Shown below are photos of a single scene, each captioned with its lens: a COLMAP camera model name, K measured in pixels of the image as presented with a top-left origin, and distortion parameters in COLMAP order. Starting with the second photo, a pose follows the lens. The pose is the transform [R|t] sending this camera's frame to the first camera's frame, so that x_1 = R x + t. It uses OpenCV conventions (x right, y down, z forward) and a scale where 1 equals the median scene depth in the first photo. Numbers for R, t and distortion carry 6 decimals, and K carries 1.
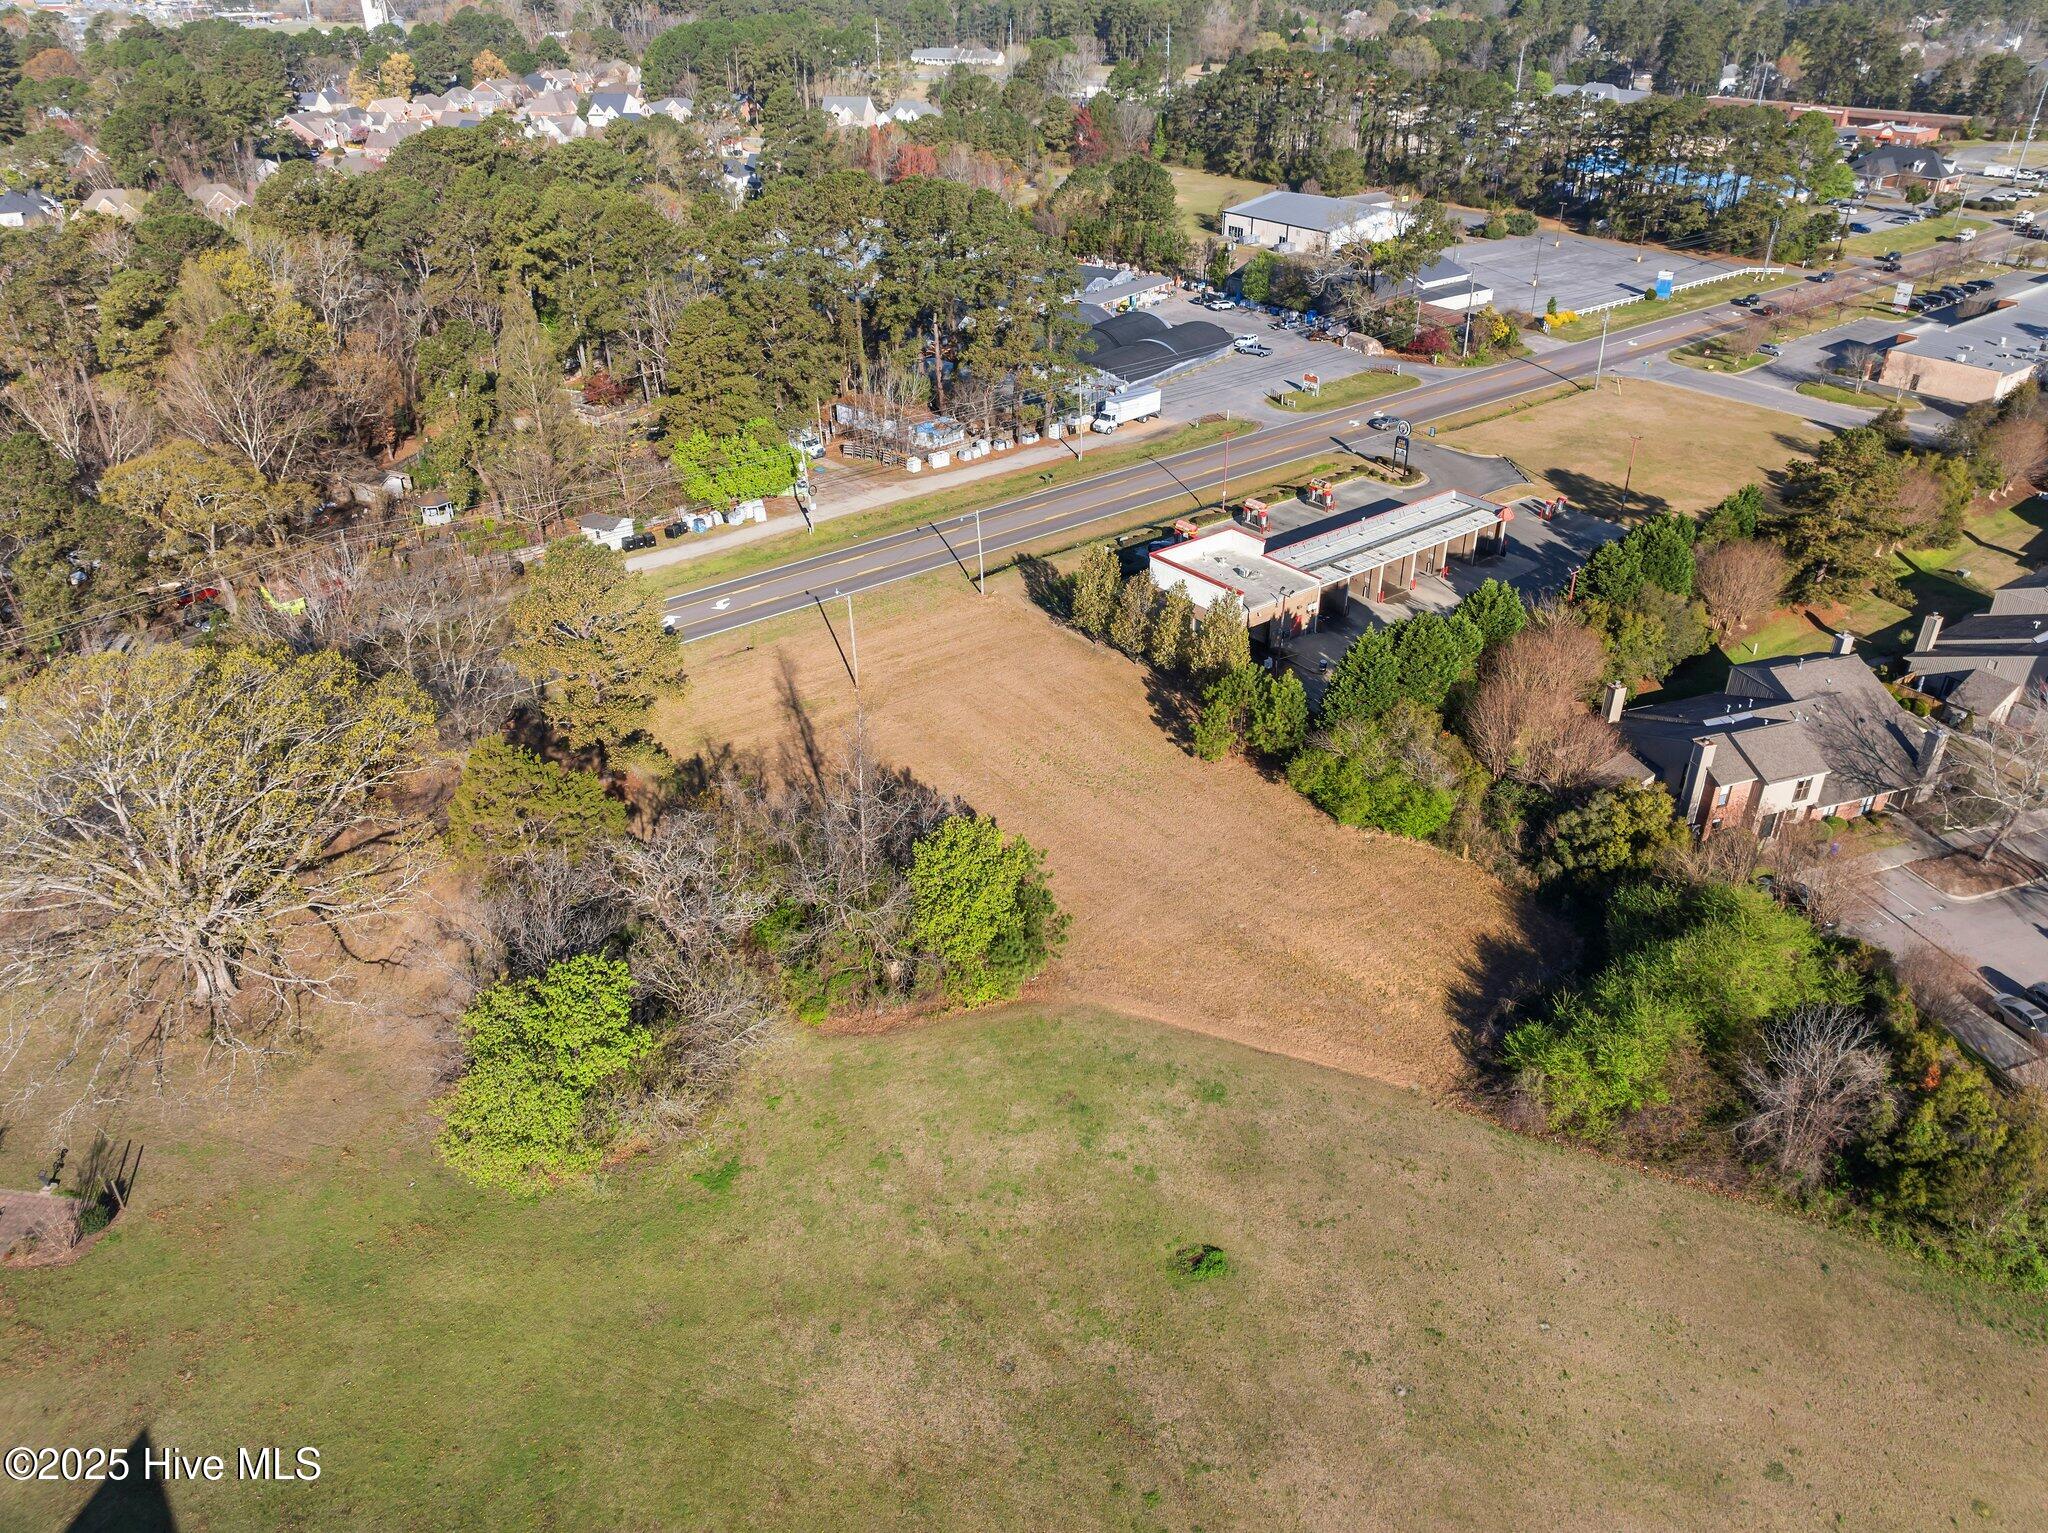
lens RADIAL K [[1435.1, 0, 1024.0], [0, 1435.1, 766.5], [0, 0, 1]] dist [-0.038230, 0.004296]
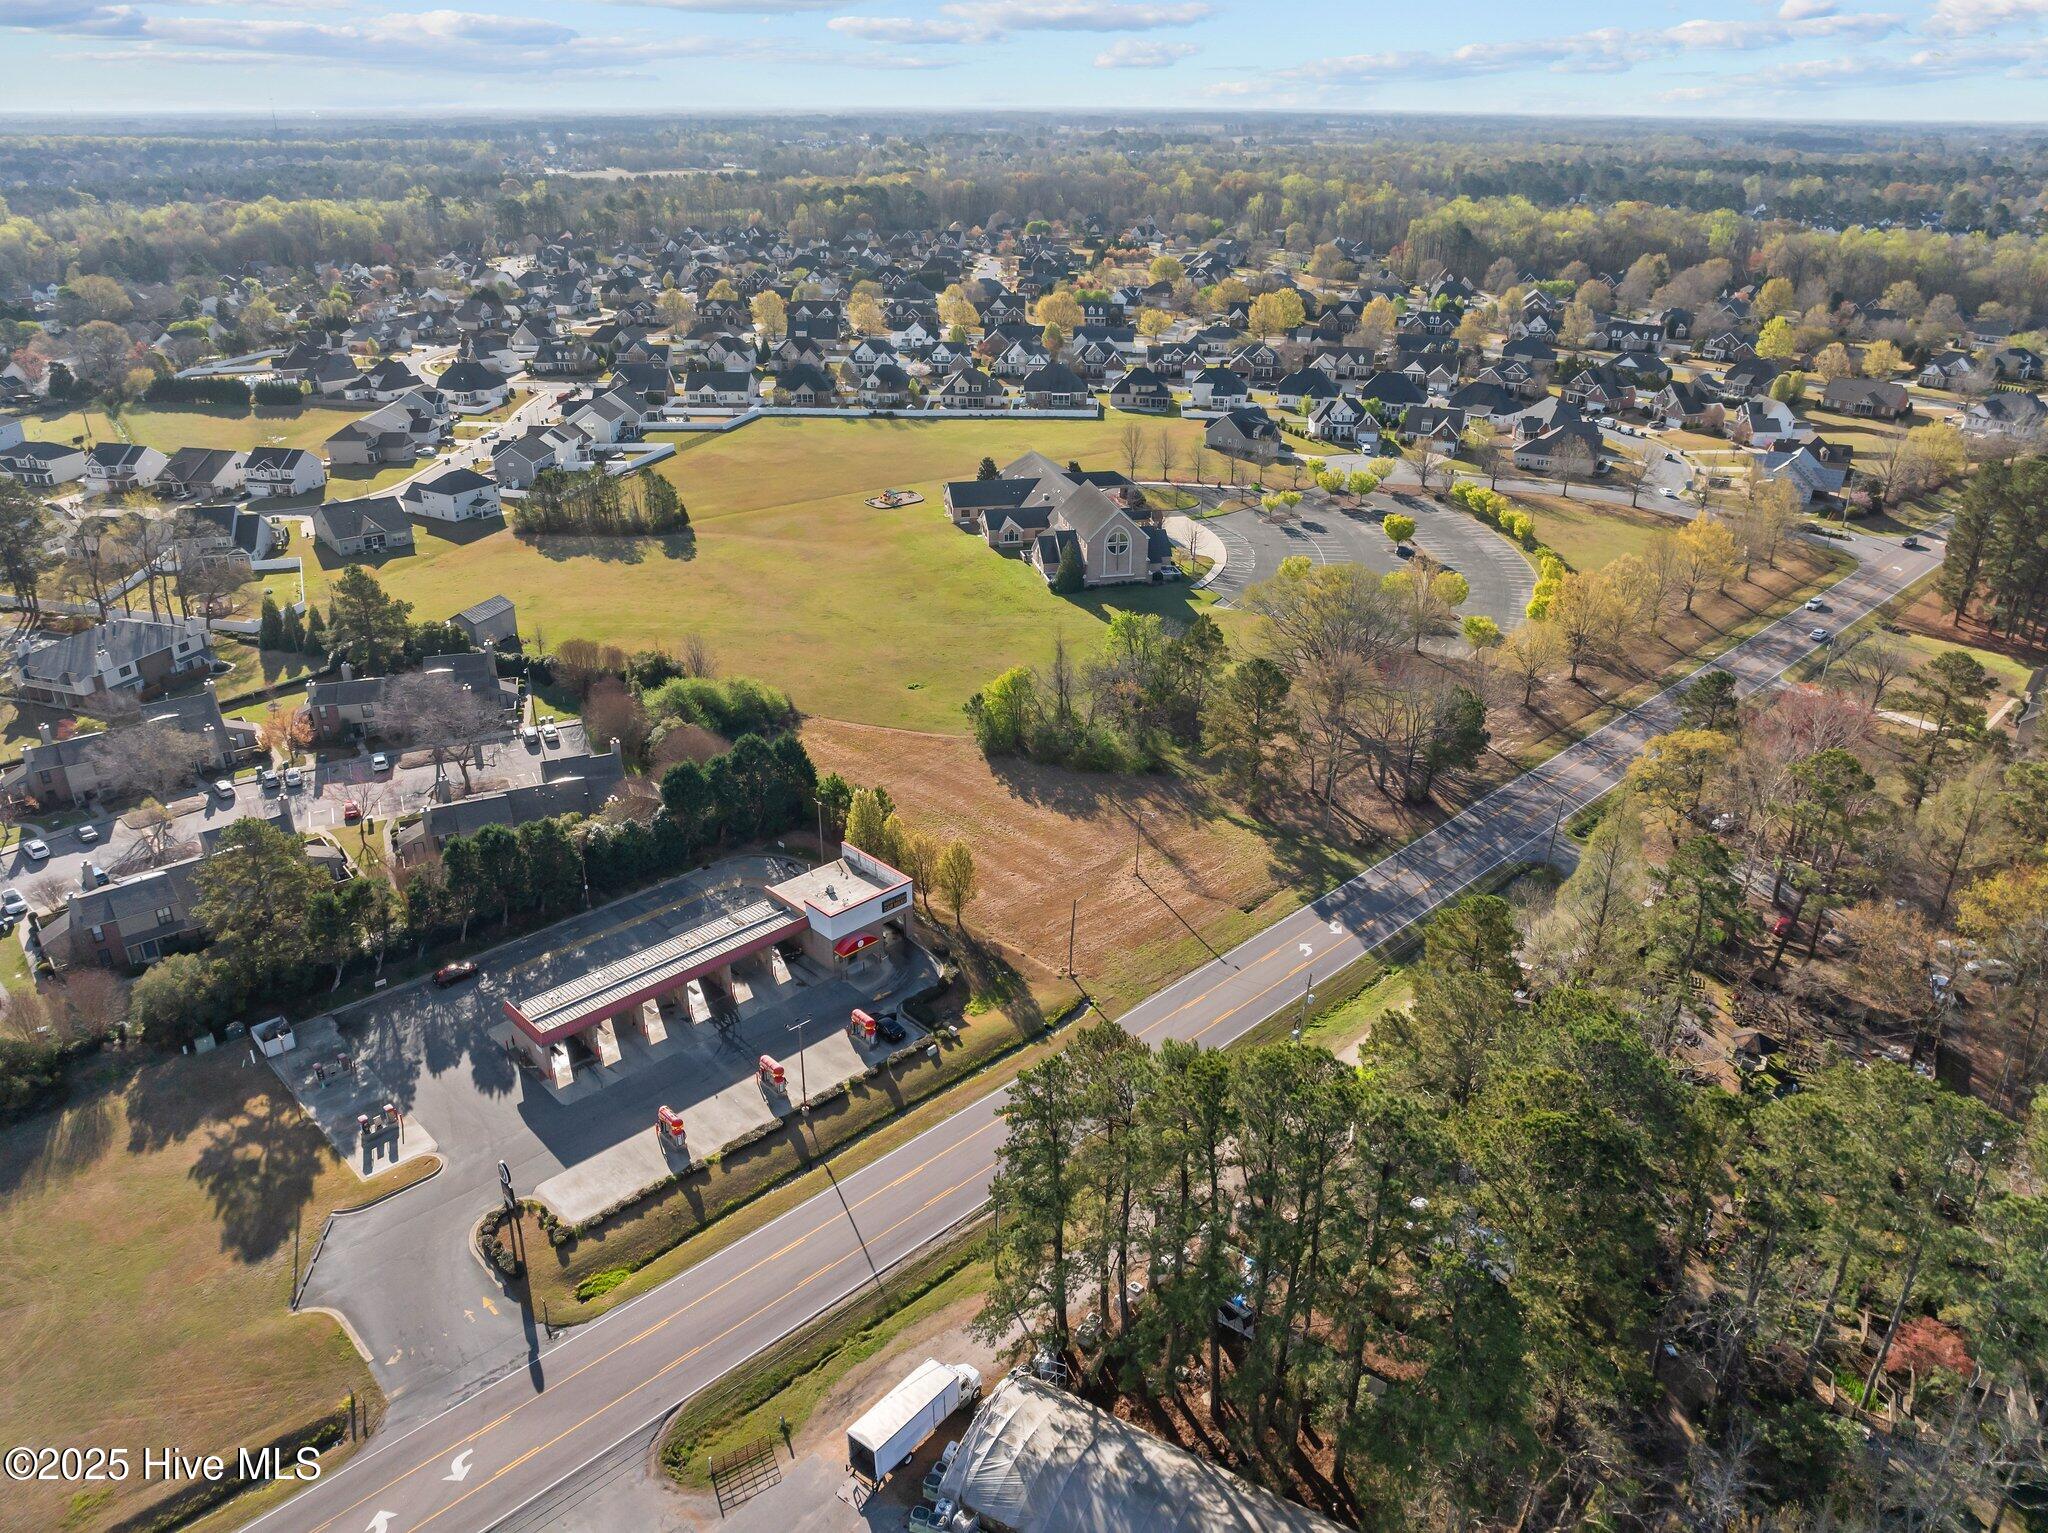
lens RADIAL K [[1430.7, 0, 1024.0], [0, 1430.7, 766.5], [0, 0, 1]] dist [-0.027864, -0.000377]
pose [[-0.994970, 0.046247, -0.088861, 0.087954], [-0.047286, 0.565188, 0.823606, -1.046040], [0.088312, 0.823665, -0.560158, 1.440418]]
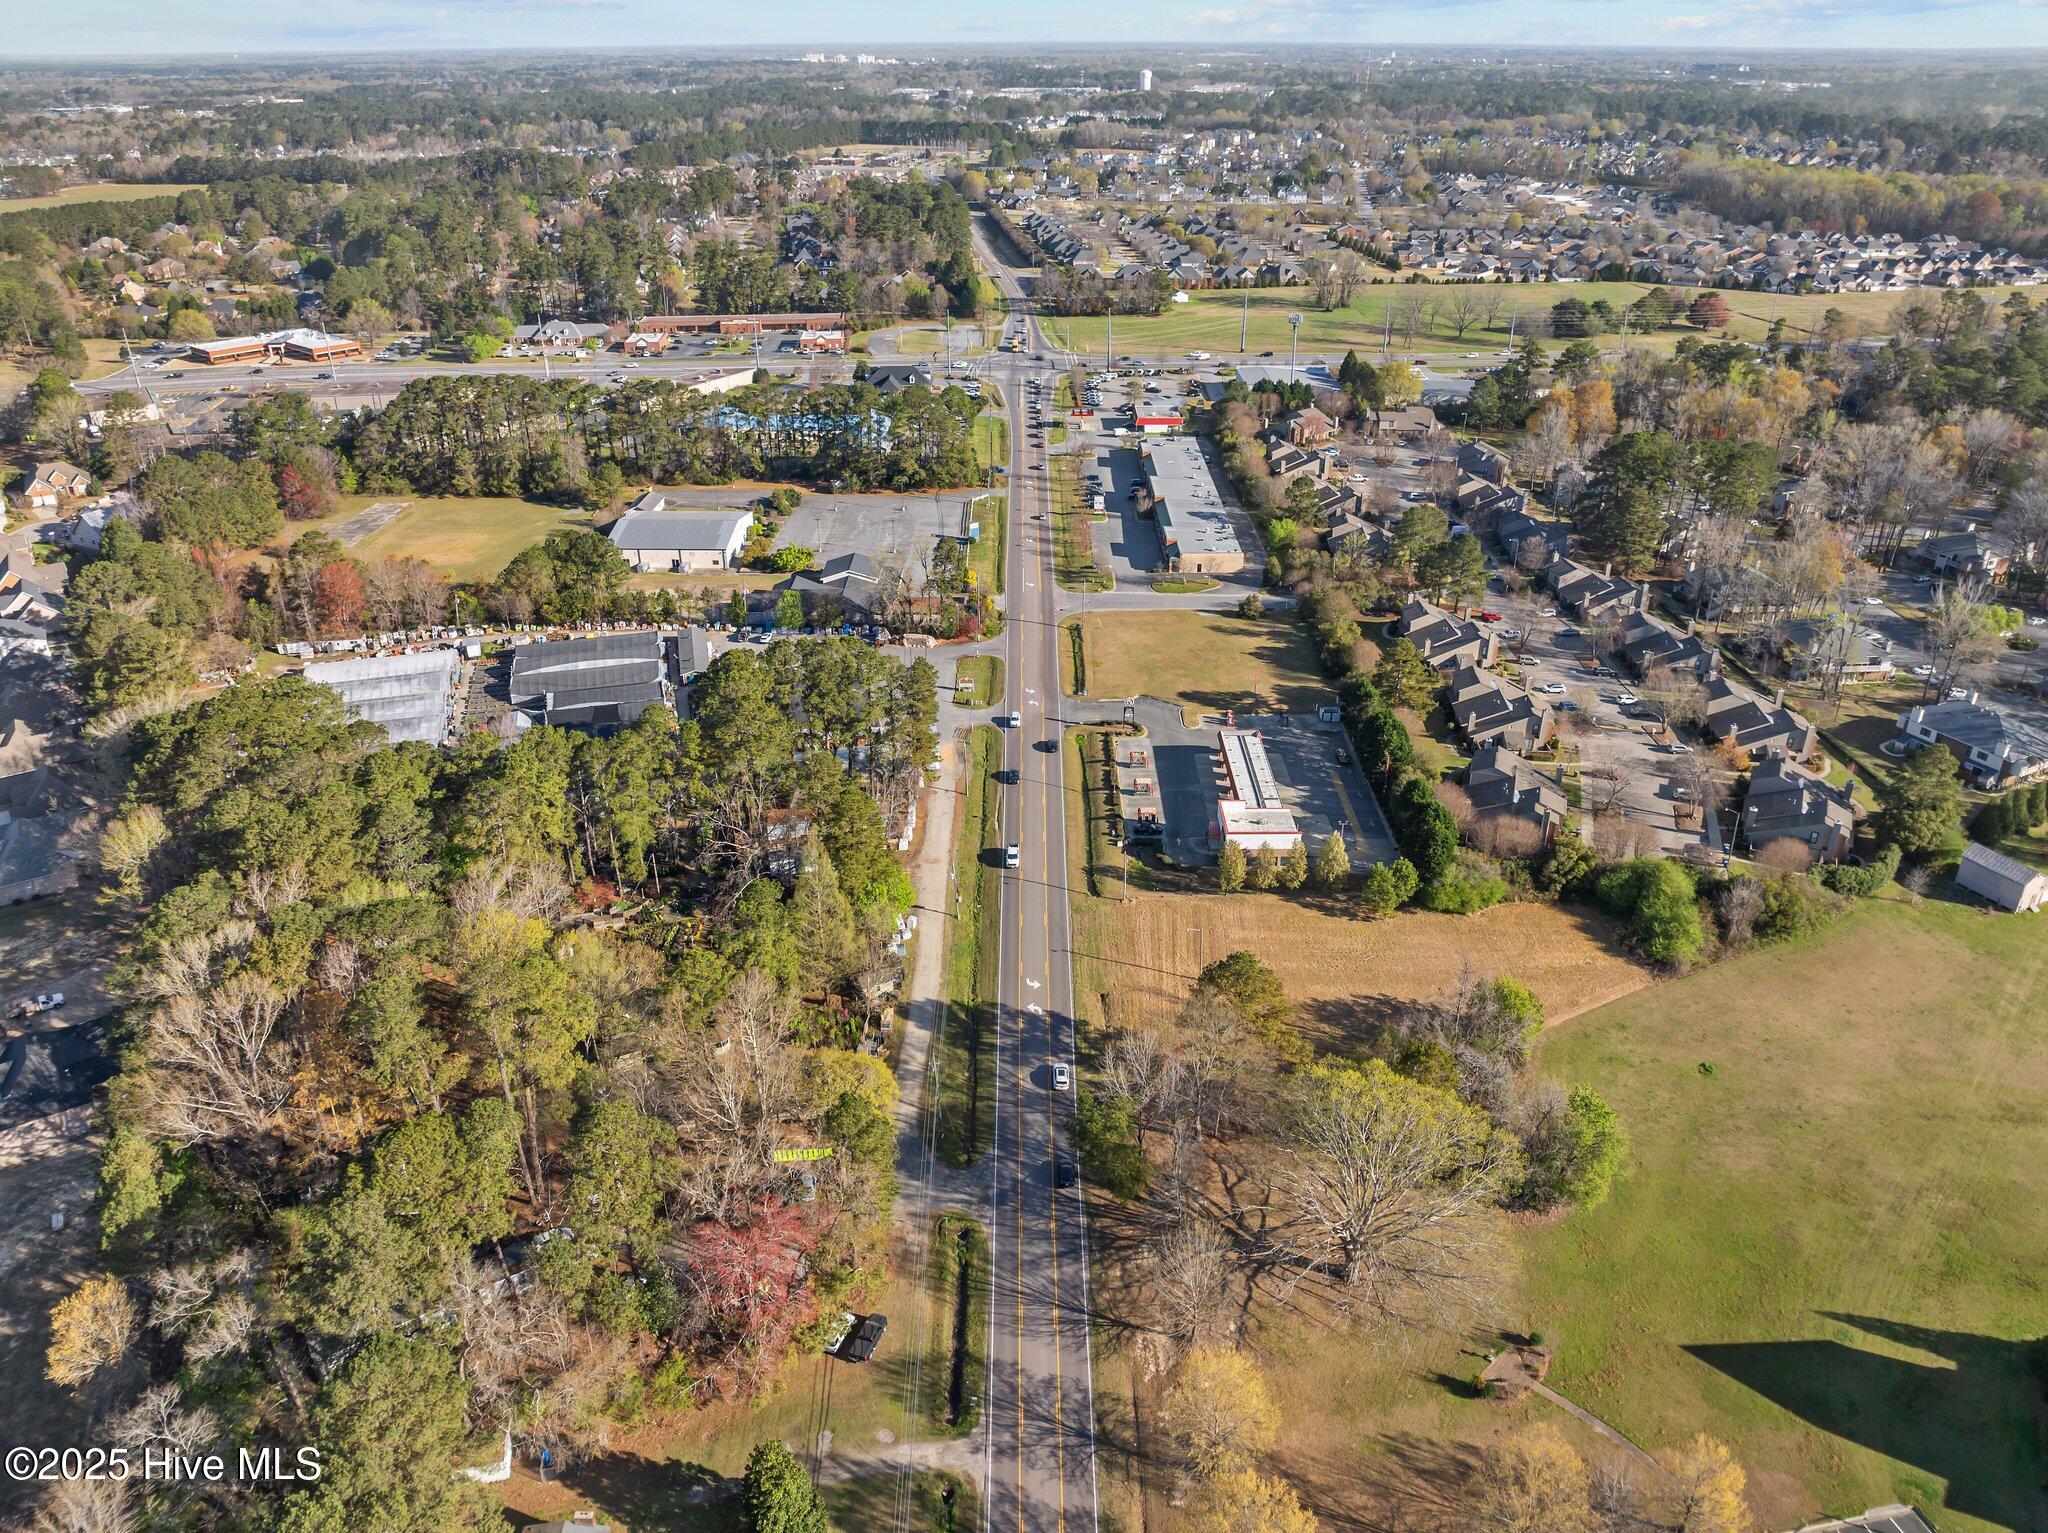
lens RADIAL K [[1435.1, 0, 1024.0], [0, 1435.1, 766.5], [0, 0, 1]] dist [-0.038230, 0.004296]
pose [[0.623805, -0.356525, 0.695526, -1.107989], [0.399949, 0.910170, 0.107844, -0.457273], [-0.671497, 0.210902, 0.710361, -0.051000]]
